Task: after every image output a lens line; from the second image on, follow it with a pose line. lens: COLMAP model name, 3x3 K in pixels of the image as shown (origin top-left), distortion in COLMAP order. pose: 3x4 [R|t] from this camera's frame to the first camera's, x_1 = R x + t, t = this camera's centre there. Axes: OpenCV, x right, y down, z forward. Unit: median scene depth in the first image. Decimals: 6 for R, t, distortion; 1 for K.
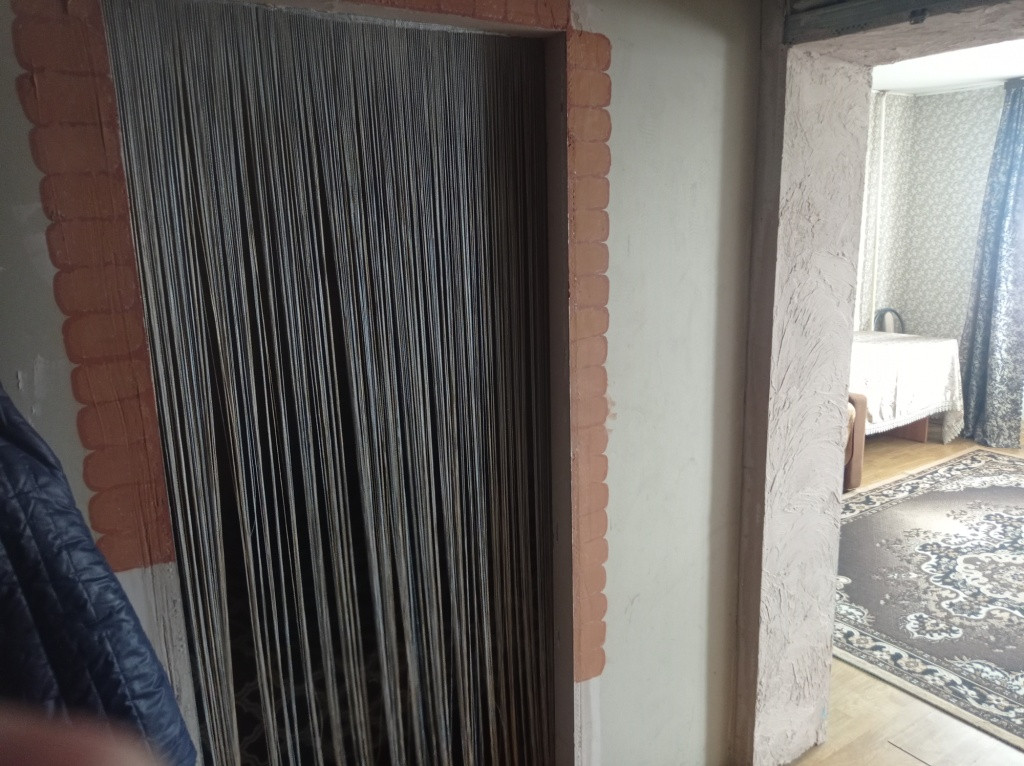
lens RADIAL K [[768.3, 0, 512.9], [0, 768.3, 386.1], [0, 0, 1]] dist [0.063076, -0.079307]
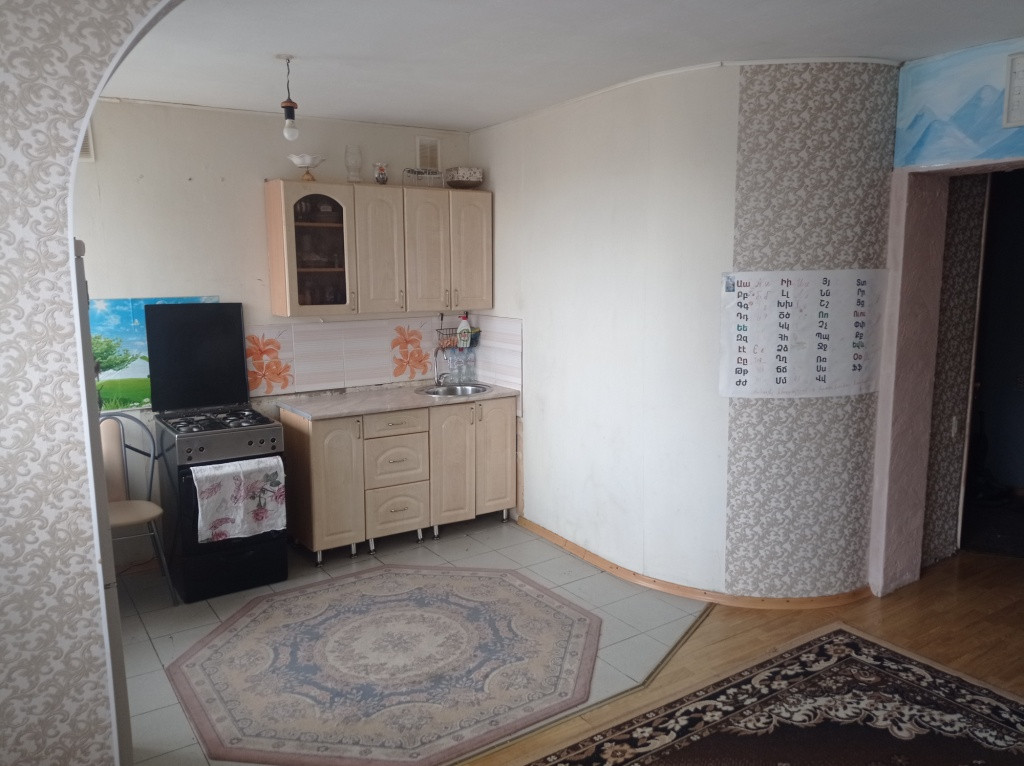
lens RADIAL K [[768.3, 0, 519.9], [0, 768.3, 384.8], [0, 0, 1]] dist [0.063076, -0.079307]
pose [[-0.999439, 0.032906, 0.006182, 0.777187], [0.032995, 0.936579, 0.348899, -0.257400], [0.005691, 0.348908, -0.937140, 1.157212]]
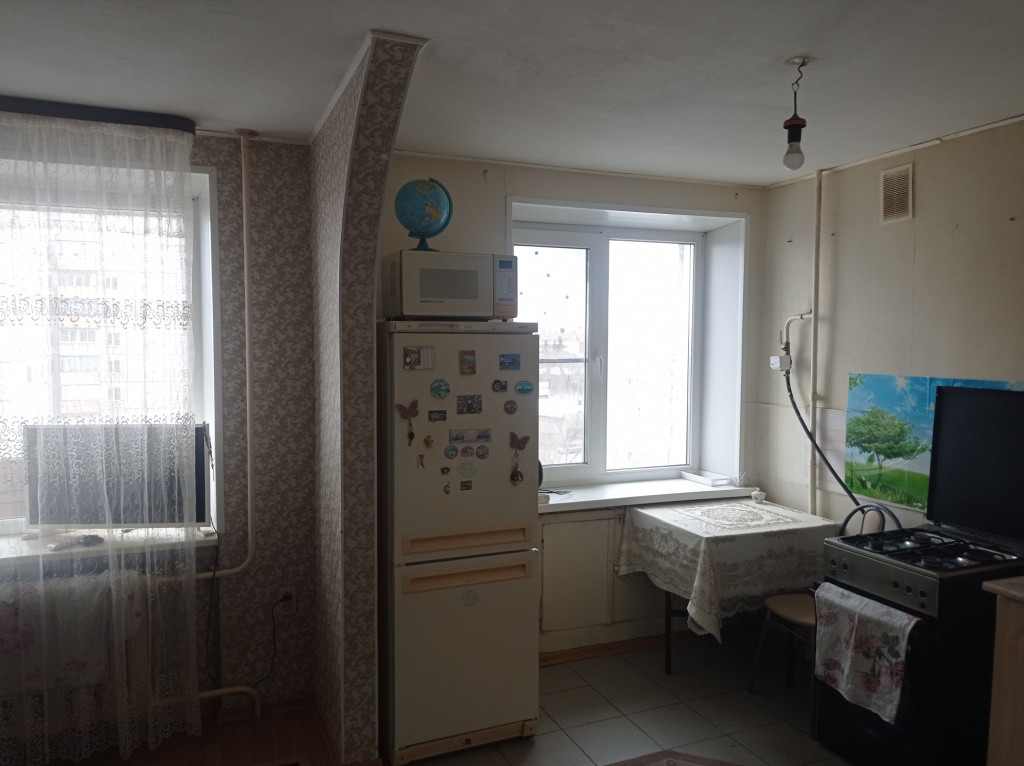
lens RADIAL K [[768.3, 0, 513.6], [0, 768.3, 384.9], [0, 0, 1]] dist [0.063076, -0.079307]
pose [[0.196444, -0.033294, 0.979950, 0.407396], [0.195615, 0.980663, -0.005895, -0.110357], [-0.960804, 0.192851, 0.199158, 0.476646]]
